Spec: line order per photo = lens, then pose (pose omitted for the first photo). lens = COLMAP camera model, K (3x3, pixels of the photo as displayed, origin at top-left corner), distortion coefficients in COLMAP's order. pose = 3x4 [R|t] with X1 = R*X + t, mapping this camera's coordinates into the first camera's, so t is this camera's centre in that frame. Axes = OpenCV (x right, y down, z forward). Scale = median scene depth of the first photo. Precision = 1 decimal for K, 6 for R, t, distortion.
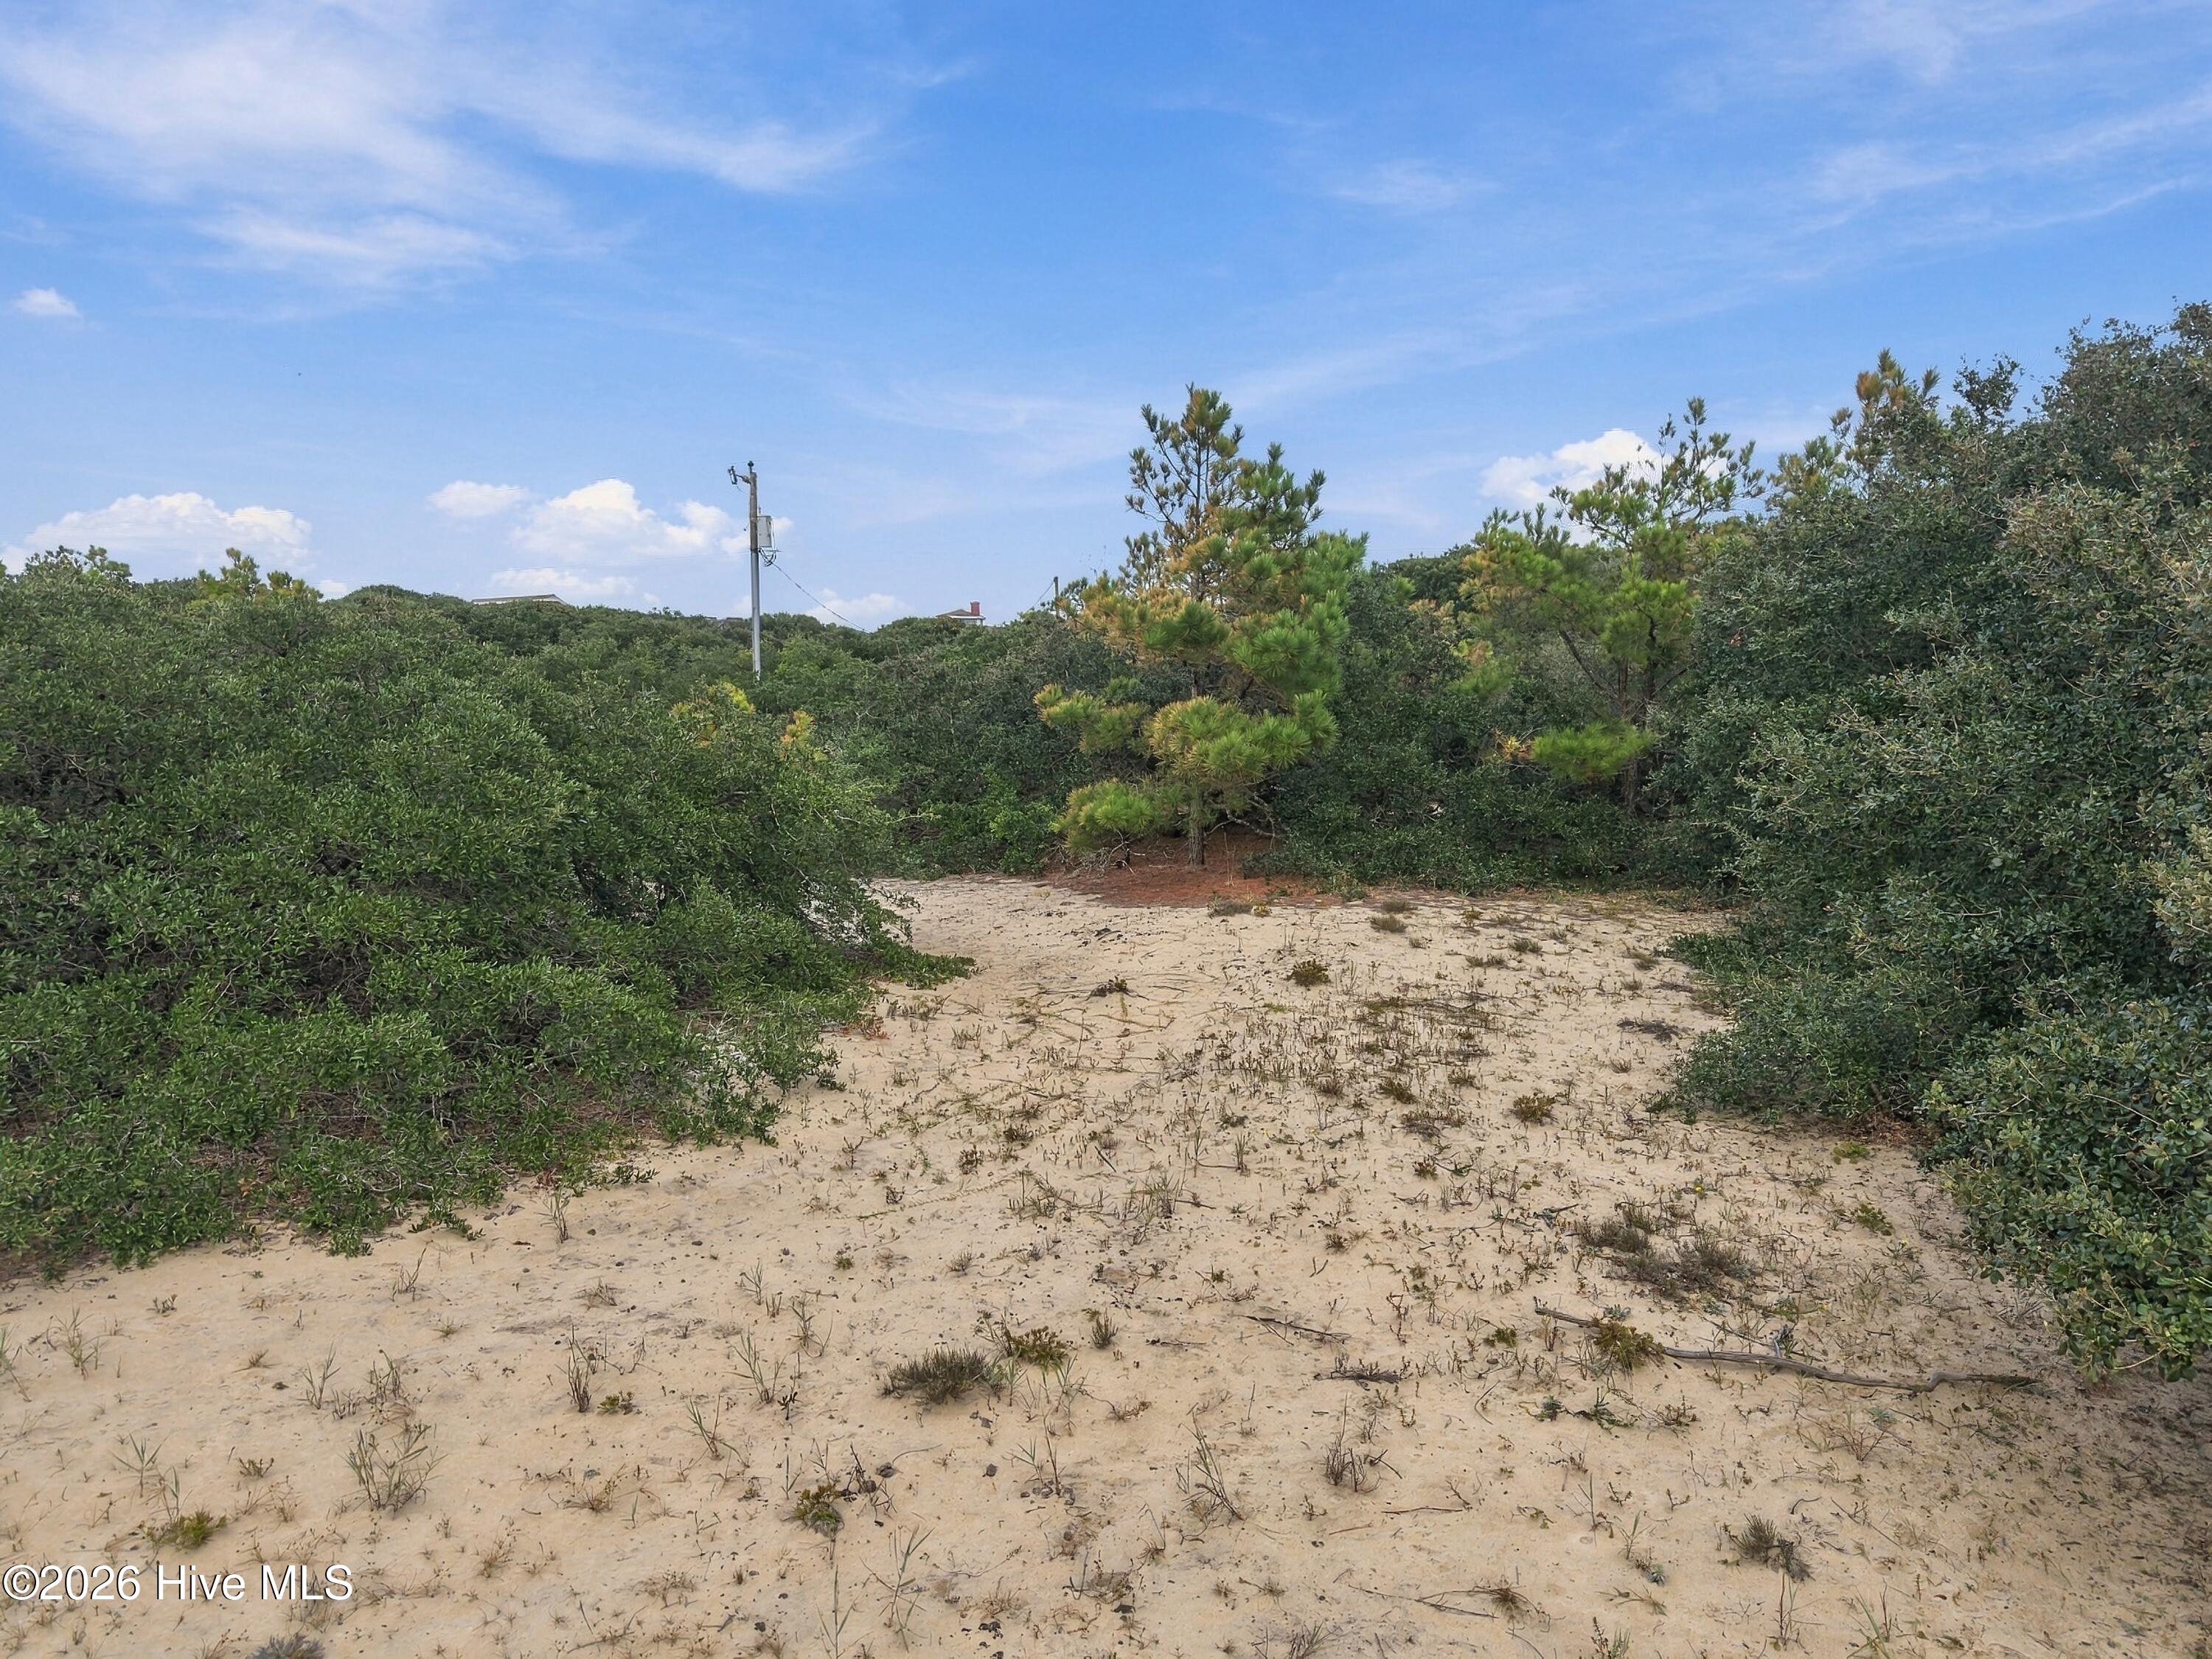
lens RADIAL K [[1495.0, 0, 1101.5], [0, 1495.0, 782.2], [0, 0, 1]] dist [0.003866, -0.023667]
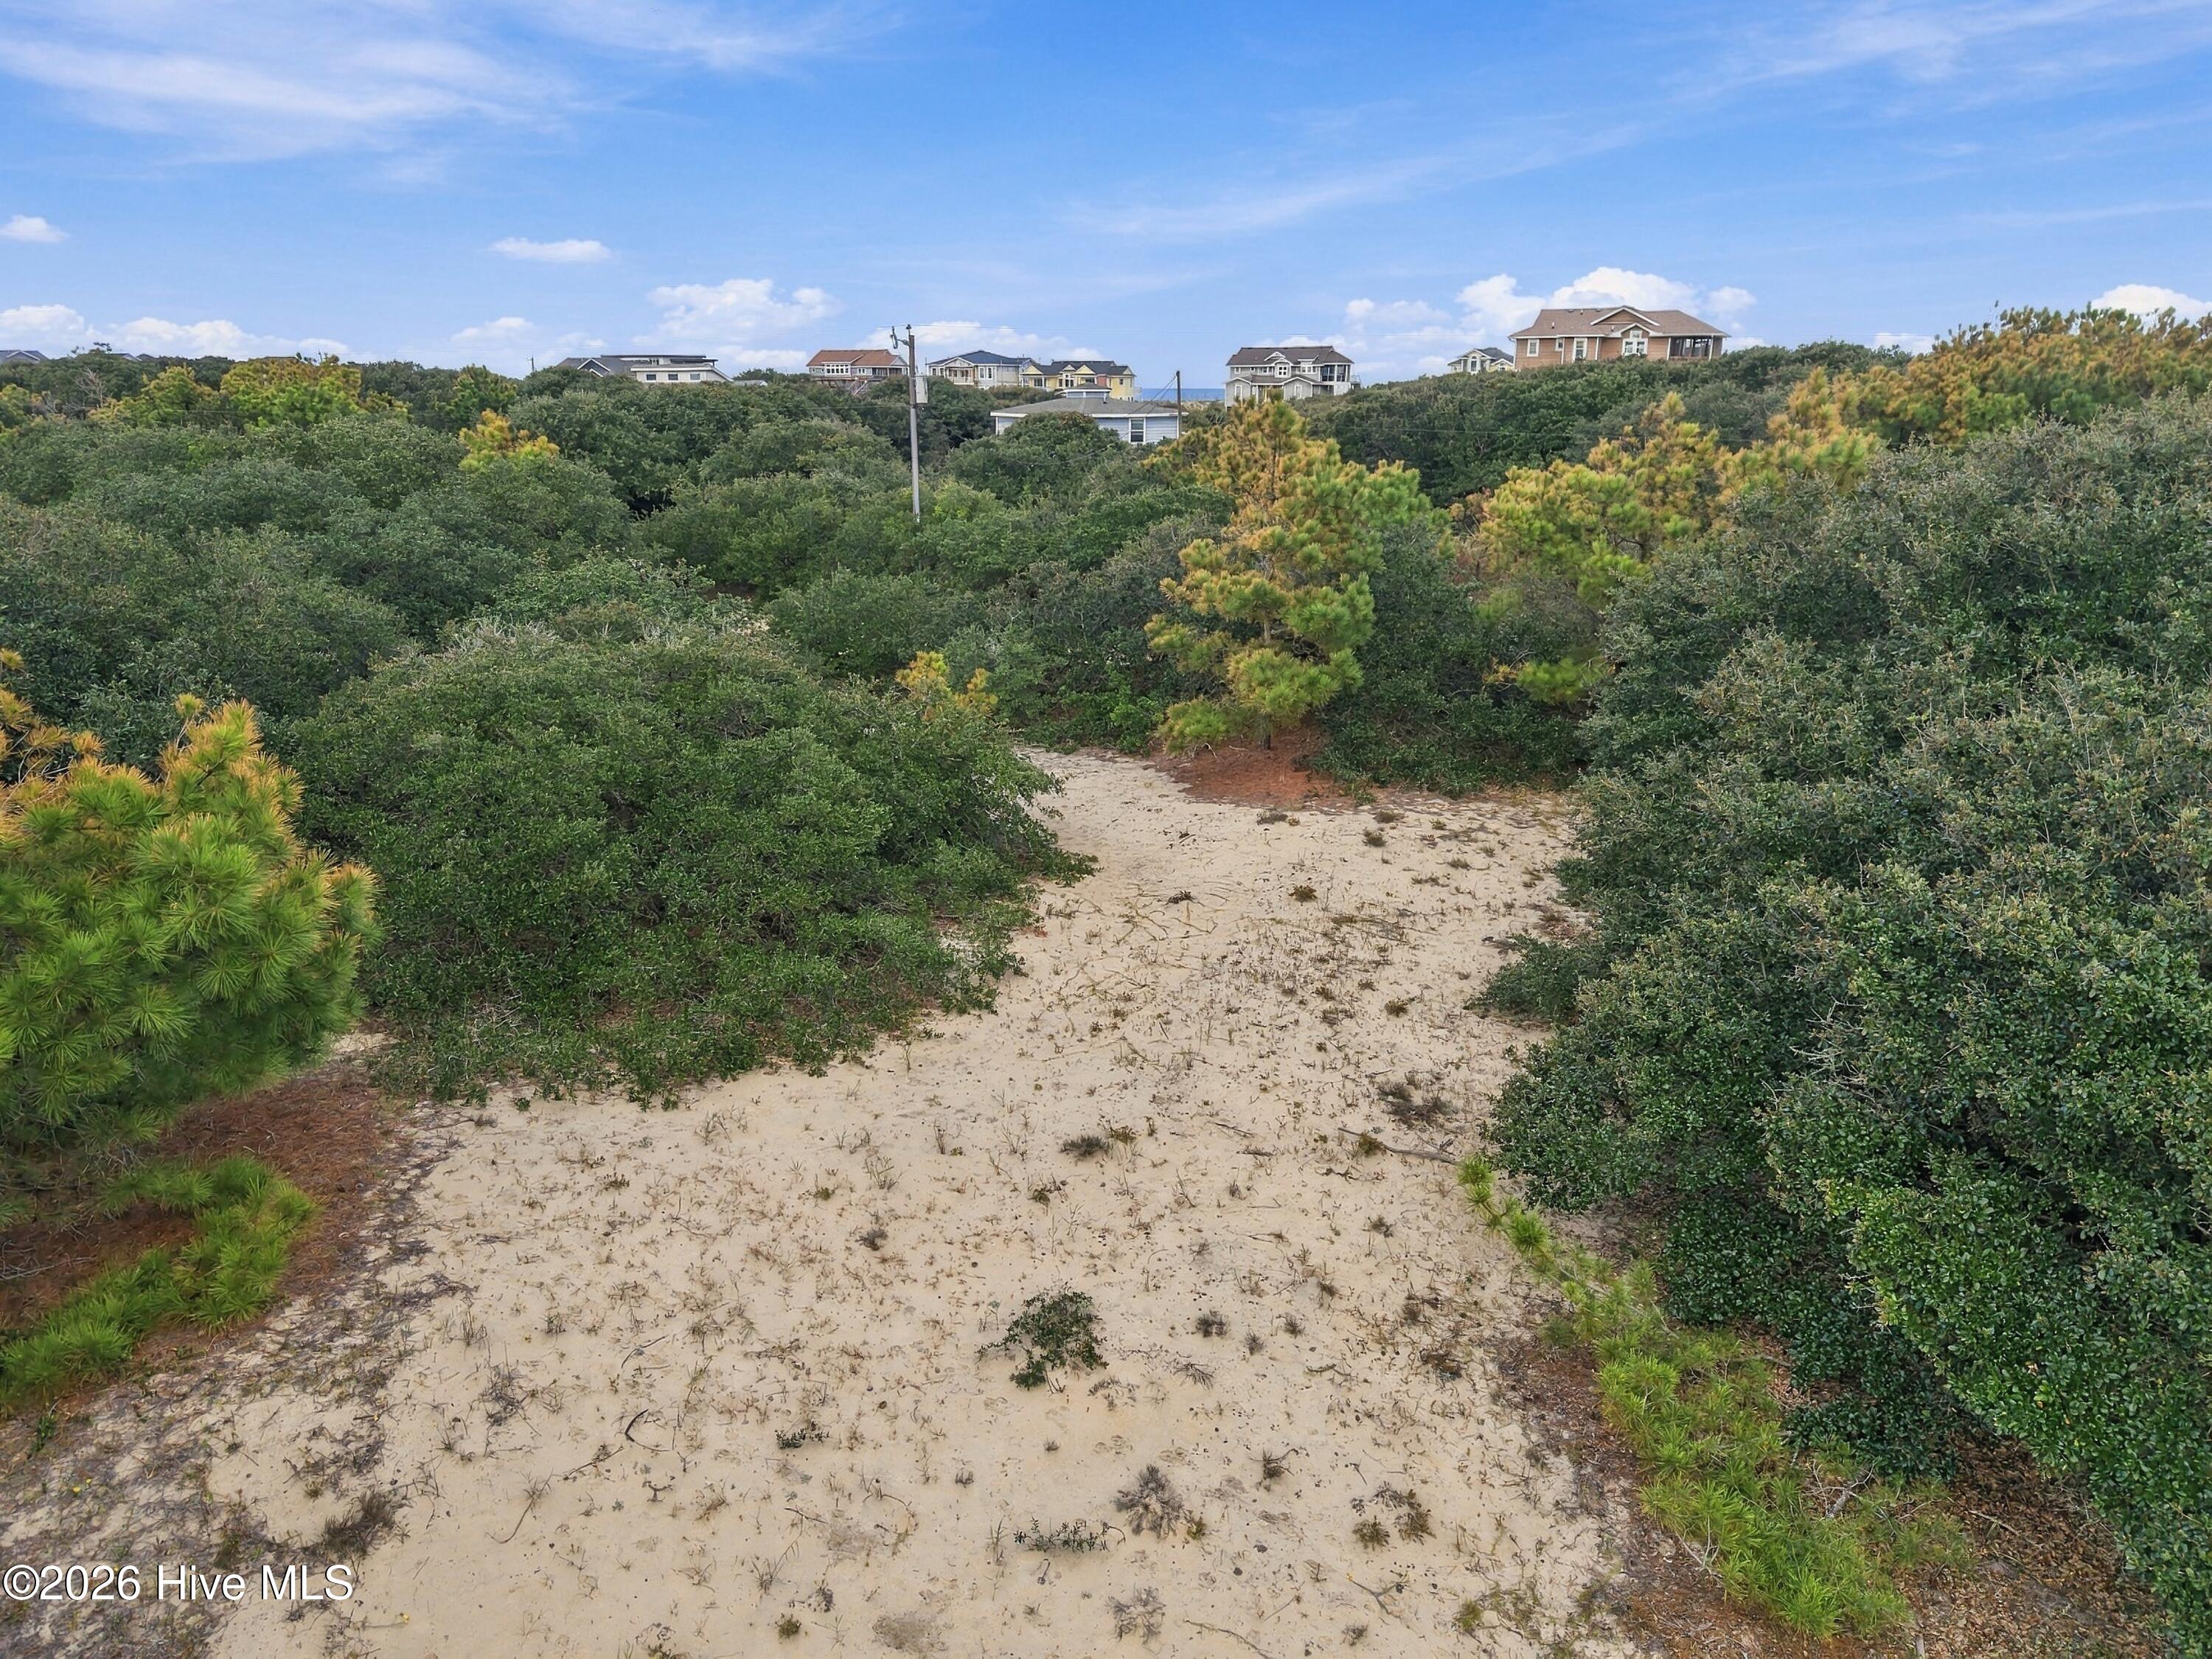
lens RADIAL K [[1503.0, 0, 1103.8], [0, 1503.0, 796.0], [0, 0, 1]] dist [0.022777, -0.017485]
pose [[0.996535, 0.028668, -0.078082, 0.066283], [-0.012203, 0.978960, 0.203686, -0.432430], [0.082279, -0.202027, 0.975918, -0.837092]]
